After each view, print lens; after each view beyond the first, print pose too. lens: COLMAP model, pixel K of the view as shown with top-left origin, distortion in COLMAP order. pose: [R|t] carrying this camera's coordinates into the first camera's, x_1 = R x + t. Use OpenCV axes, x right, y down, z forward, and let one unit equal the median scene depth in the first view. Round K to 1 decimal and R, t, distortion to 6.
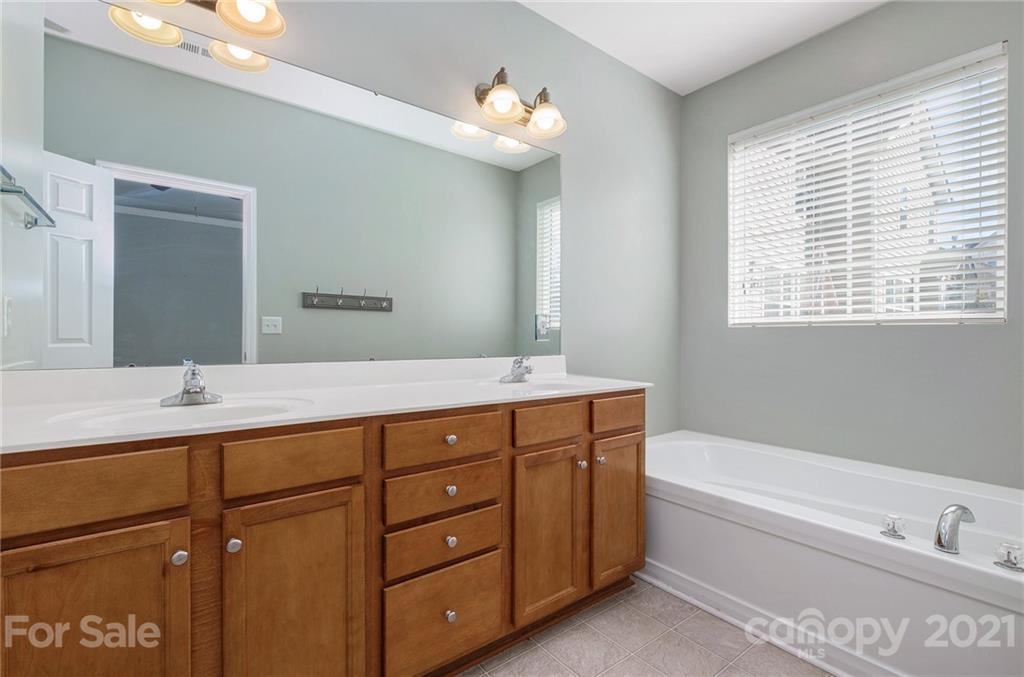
lens RADIAL K [[448.9, 0, 510.4], [0, 448.9, 342.4], [0, 0, 1]] dist [-0.013684, -0.000169]
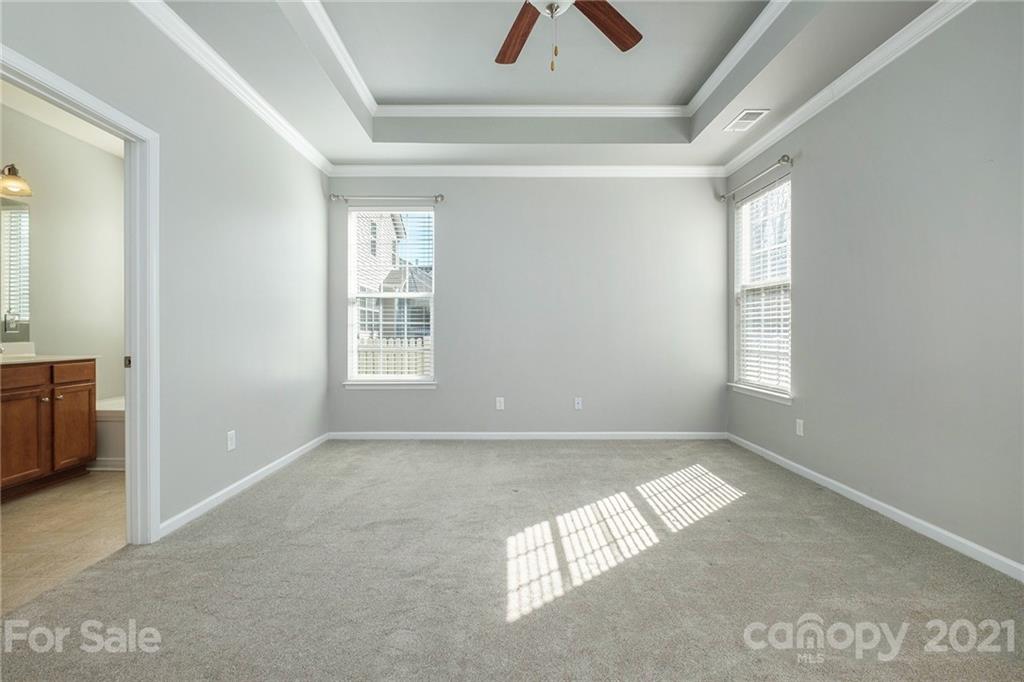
lens RADIAL K [[482.9, 0, 506.0], [0, 482.9, 335.5], [0, 0, 1]] dist [-0.001744, -0.000424]
pose [[0.634914, -0.005947, 0.772560, -0.155038], [-0.001066, 0.999963, 0.008574, -0.008298], [-0.772582, -0.006267, 0.634884, -1.617862]]
